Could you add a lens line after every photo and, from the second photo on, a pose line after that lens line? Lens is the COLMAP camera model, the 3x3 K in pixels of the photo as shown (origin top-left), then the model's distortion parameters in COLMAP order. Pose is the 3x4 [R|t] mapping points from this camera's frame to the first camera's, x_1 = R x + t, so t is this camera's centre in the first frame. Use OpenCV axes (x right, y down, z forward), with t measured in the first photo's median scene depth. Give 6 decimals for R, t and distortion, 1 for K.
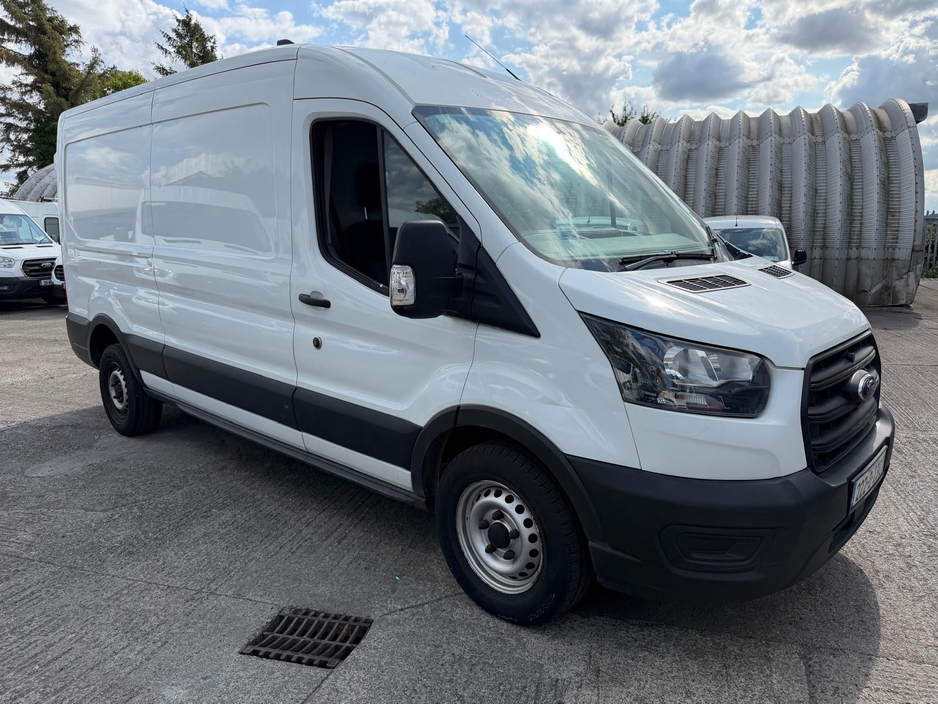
lens RADIAL K [[629.5, 0, 469.0], [0, 629.5, 352.0], [0, 0, 1]] dist [-0.004948, -0.001097]
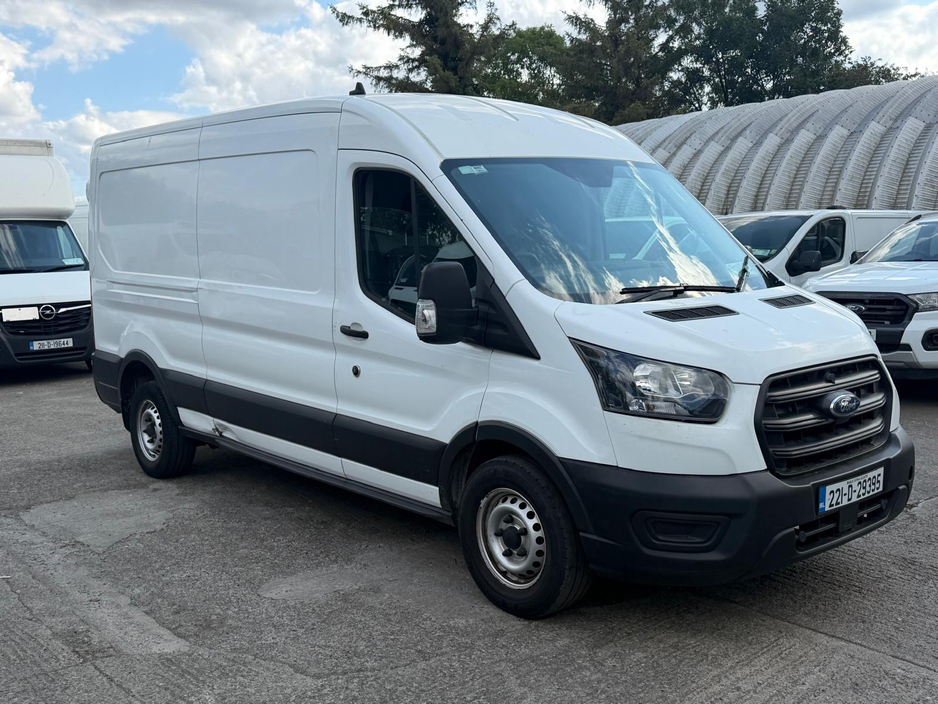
lens RADIAL K [[890.5, 0, 469.0], [0, 890.5, 352.0], [0, 0, 1]] dist [0.043140, -0.000096]
pose [[0.993648, -0.000637, -0.112528, 0.154176], [-0.007547, 0.997355, -0.072289, 0.077763], [0.112276, 0.072679, 0.991016, -0.618880]]
